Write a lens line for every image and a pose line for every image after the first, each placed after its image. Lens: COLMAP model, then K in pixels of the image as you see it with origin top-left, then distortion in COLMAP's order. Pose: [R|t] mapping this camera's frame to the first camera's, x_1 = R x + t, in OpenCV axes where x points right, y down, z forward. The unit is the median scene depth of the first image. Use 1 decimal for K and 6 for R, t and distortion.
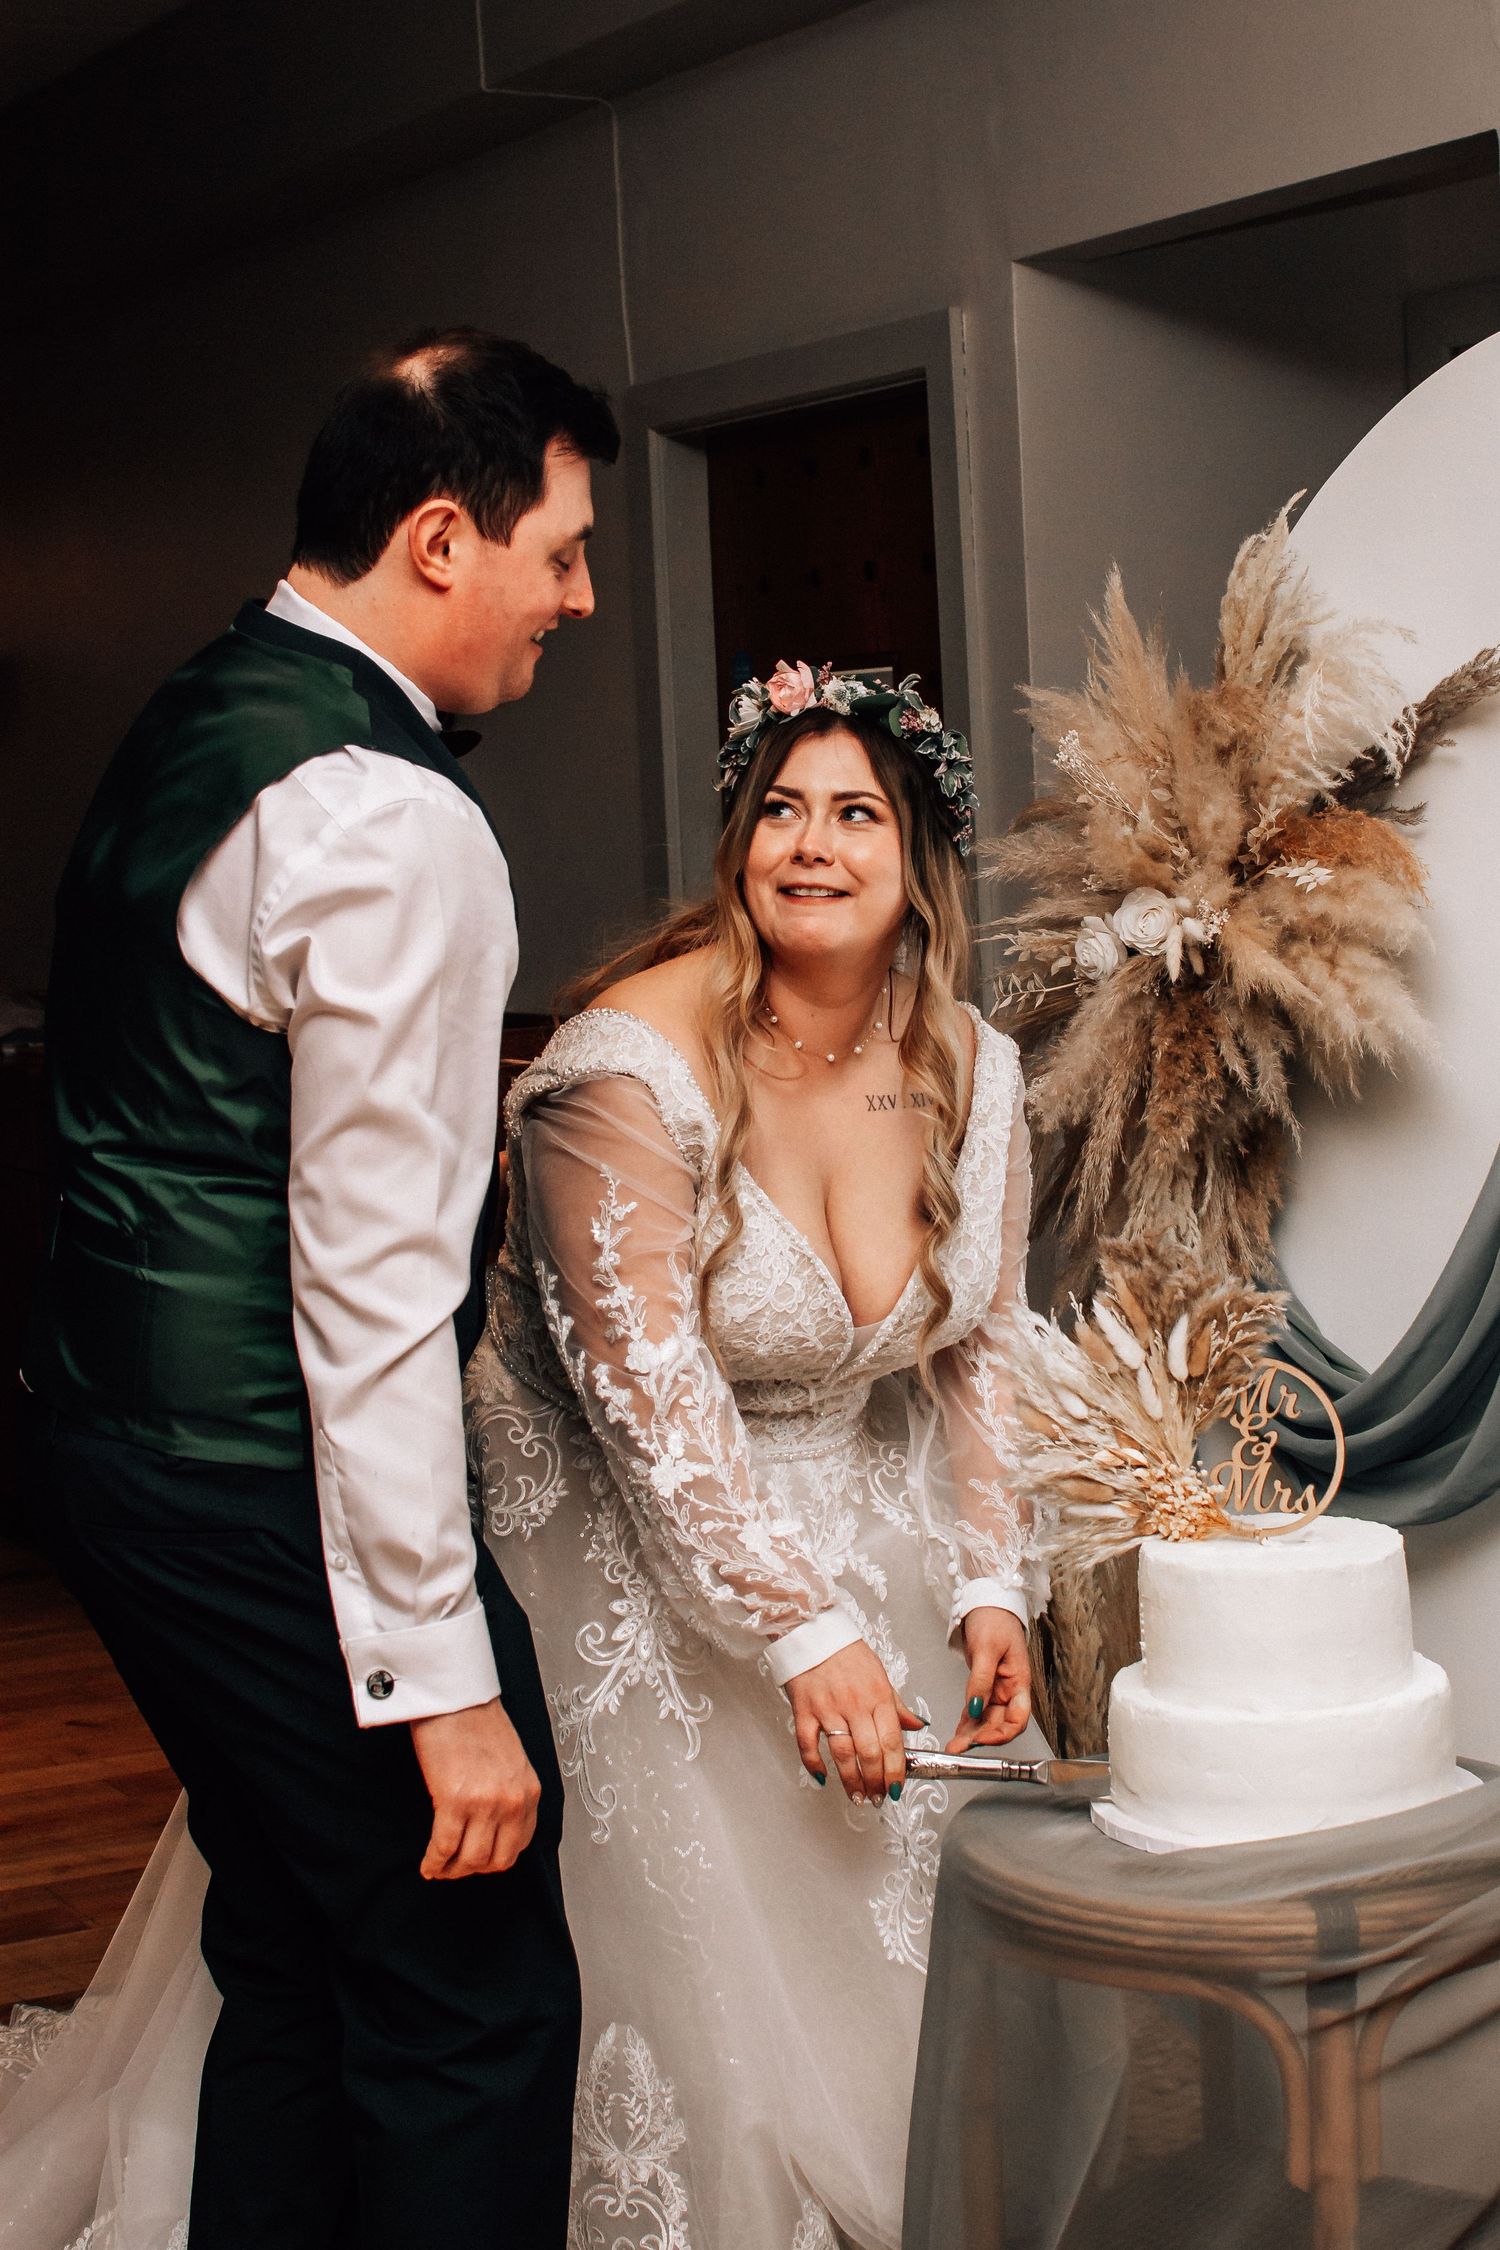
lens RADIAL K [[3427.3, 0, 749.7], [0, 3427.3, 1125.0], [0, 0, 1]] dist [-0.135011, 0.000000]
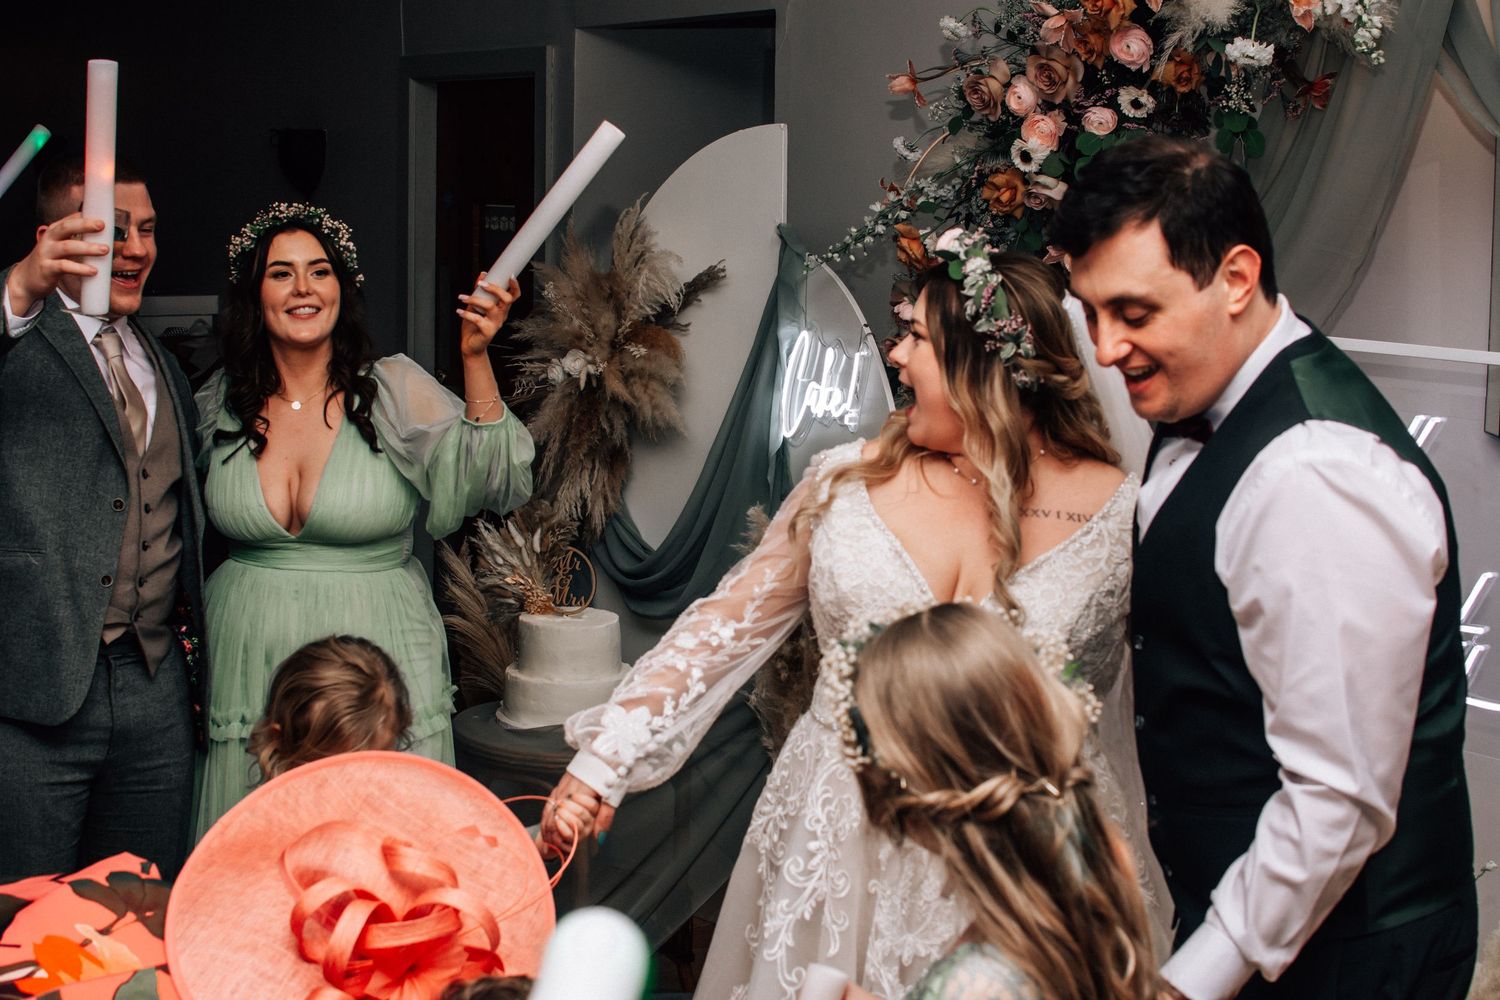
lens RADIAL K [[2284.8, 0, 751.9], [0, 2284.8, 502.2], [0, 0, 1]] dist [-0.135011, 0.000000]
pose [[0.993315, 0.052288, 0.102913, 0.080265], [-0.058275, 0.996725, 0.056058, -0.060390], [-0.099645, -0.061680, 0.993109, -0.644551]]
